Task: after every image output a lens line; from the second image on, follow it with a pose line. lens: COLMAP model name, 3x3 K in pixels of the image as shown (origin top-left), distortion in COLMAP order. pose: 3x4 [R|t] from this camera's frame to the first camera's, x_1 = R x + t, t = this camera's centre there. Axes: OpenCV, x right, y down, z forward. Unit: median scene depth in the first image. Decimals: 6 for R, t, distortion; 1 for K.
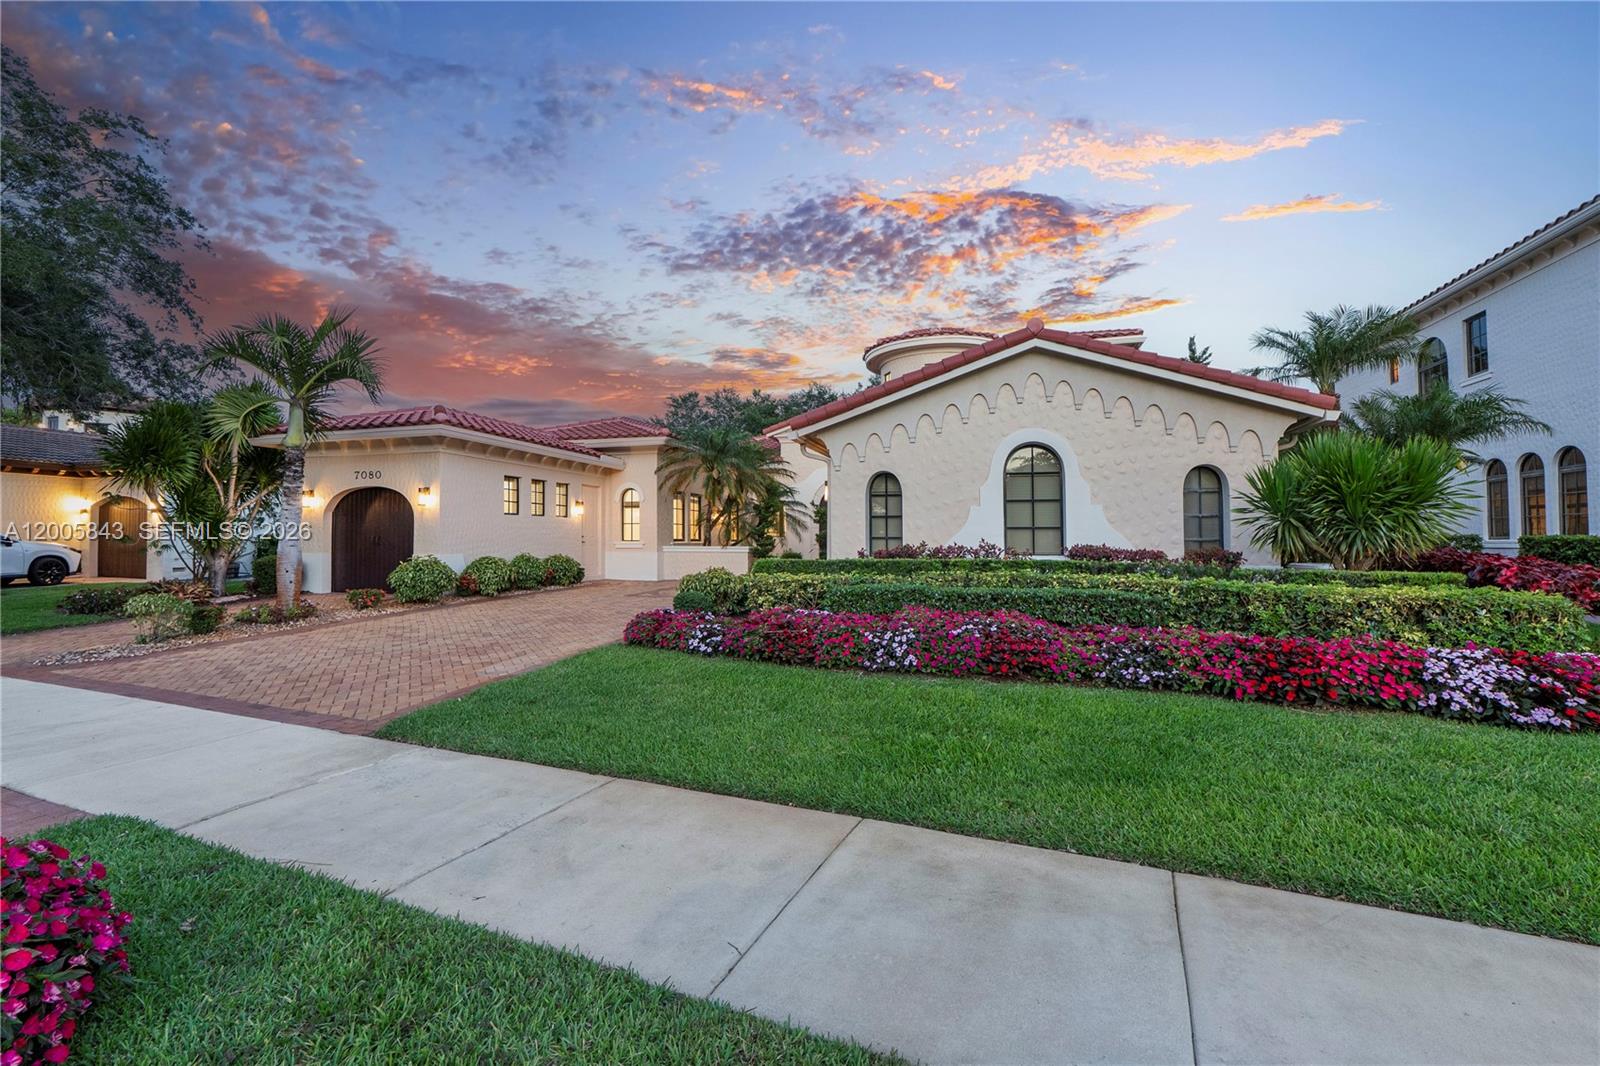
lens RADIAL K [[701.5, 0, 800.7], [0, 701.5, 549.3], [0, 0, 1]] dist [-0.009731, 0.001944]
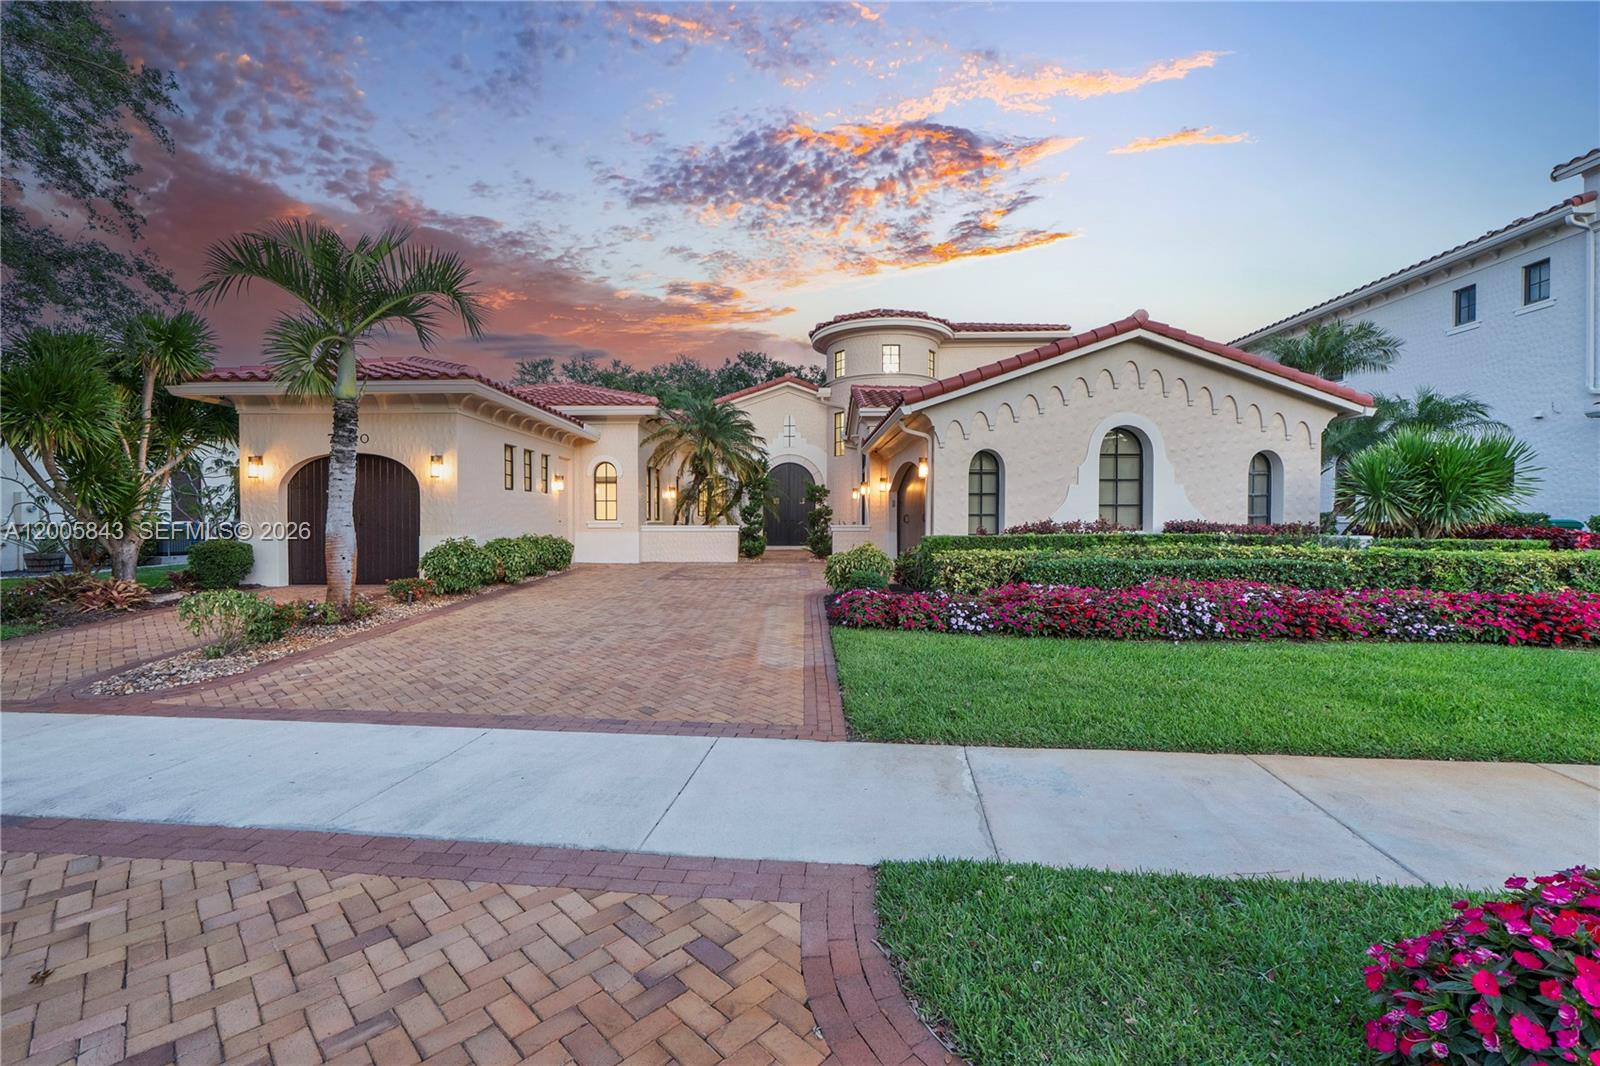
lens RADIAL K [[701.5, 0, 804.4], [0, 701.5, 548.4], [0, 0, 1]] dist [-0.009731, 0.001944]
pose [[0.961289, -0.014718, 0.275147, -0.505552], [0.007118, 0.999566, 0.028603, 0.002141], [-0.275449, -0.025537, 0.960977, 0.107264]]
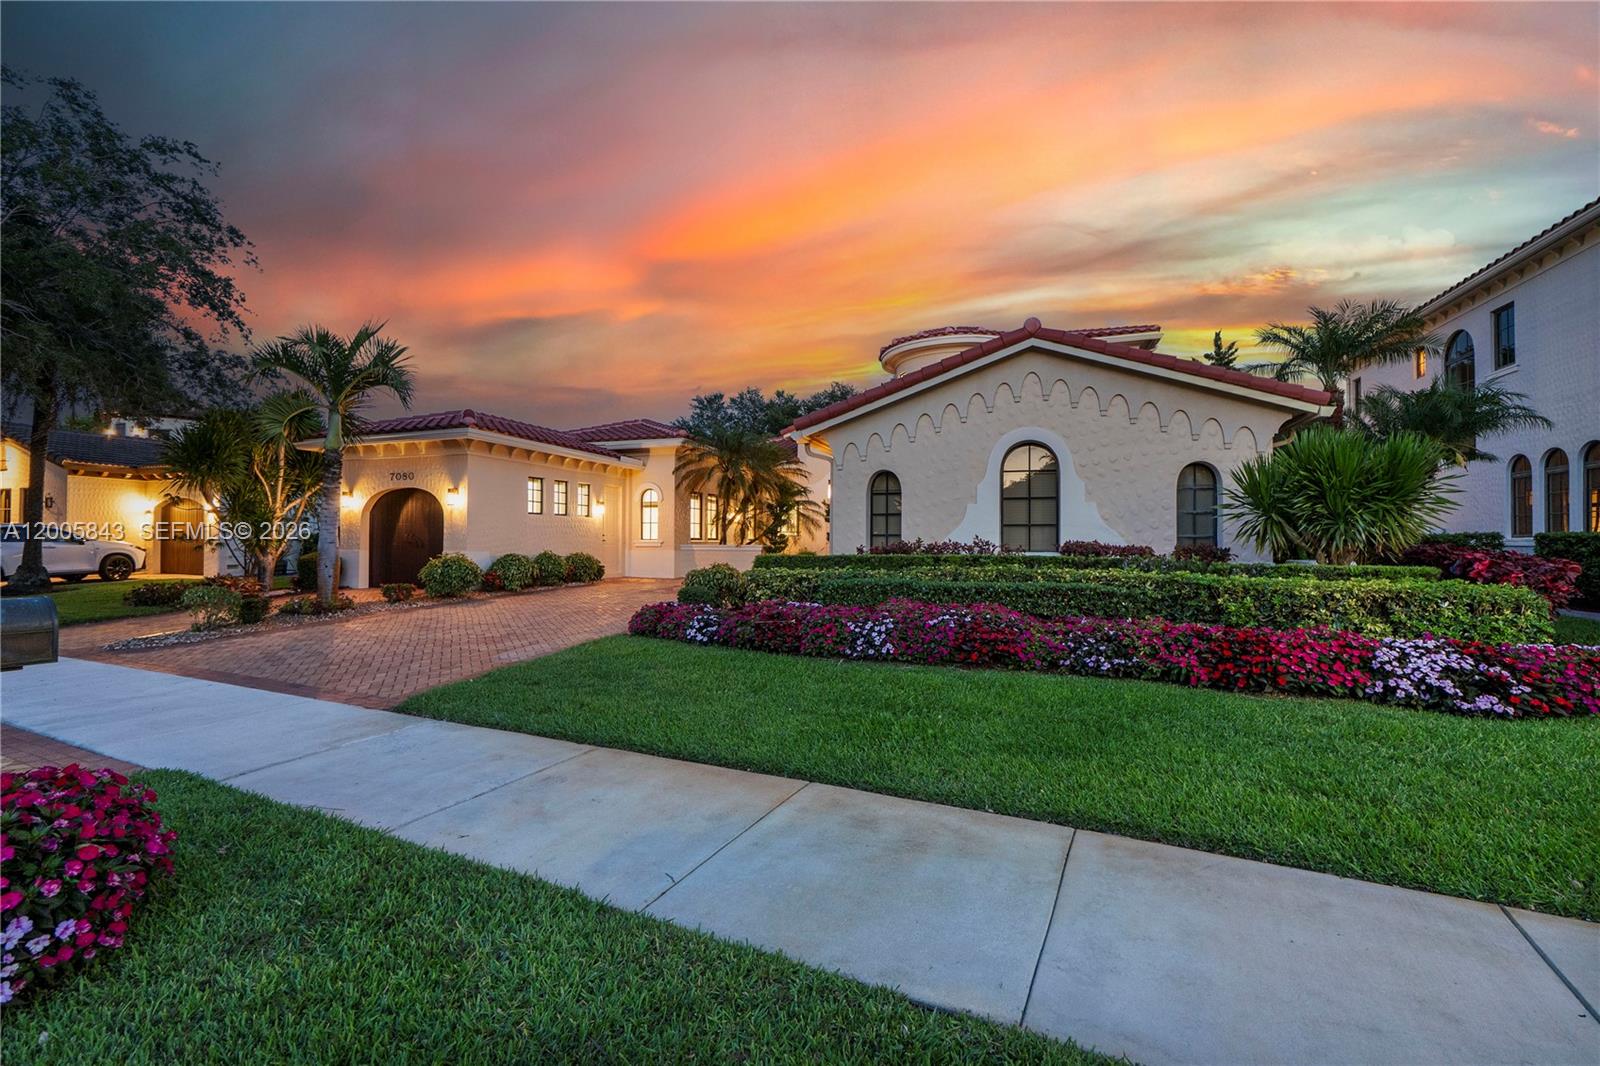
lens RADIAL K [[701.5, 0, 789.8], [0, 701.5, 555.9], [0, 0, 1]] dist [-0.009731, 0.001944]
pose [[0.998399, 0.001822, -0.056531, 0.047335], [-0.001353, 0.999964, 0.008329, 0.007288], [0.056544, -0.008239, 0.998366, -0.040782]]
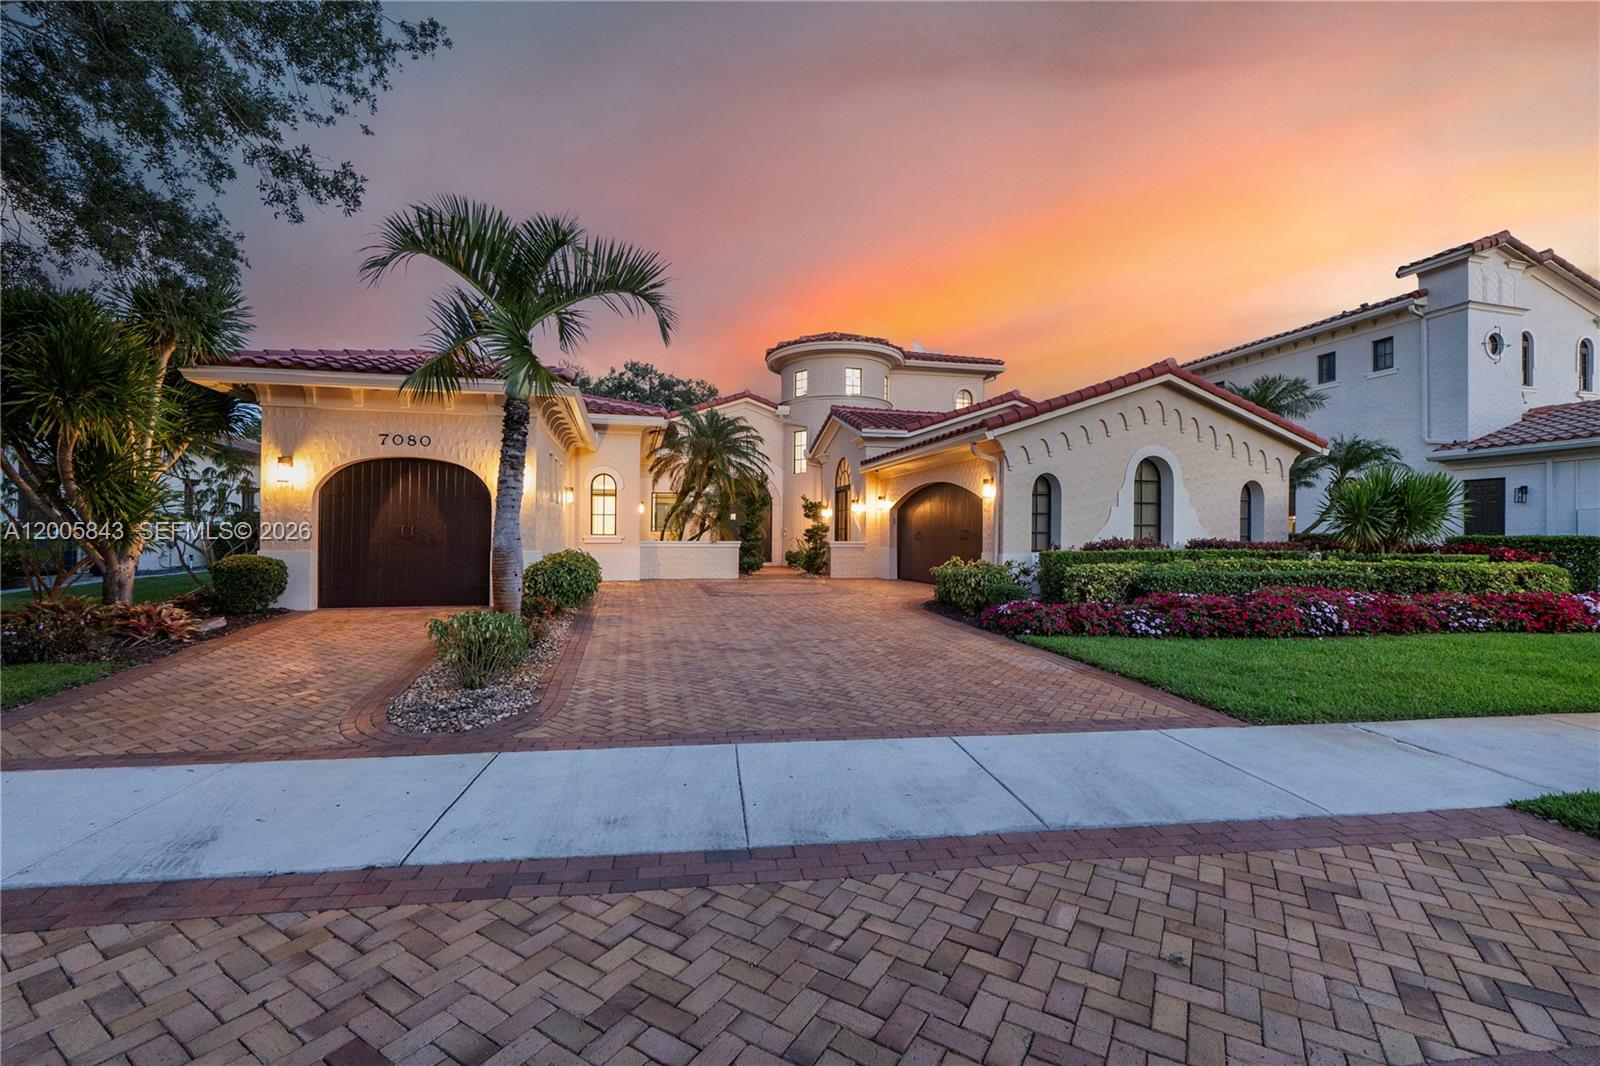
lens RADIAL K [[701.5, 0, 811.6], [0, 701.5, 561.2], [0, 0, 1]] dist [-0.009731, 0.001944]
pose [[0.863822, -0.015369, 0.503563, -0.940927], [0.003099, 0.999678, 0.025195, 0.000887], [-0.503788, -0.020203, 0.863591, 0.255663]]
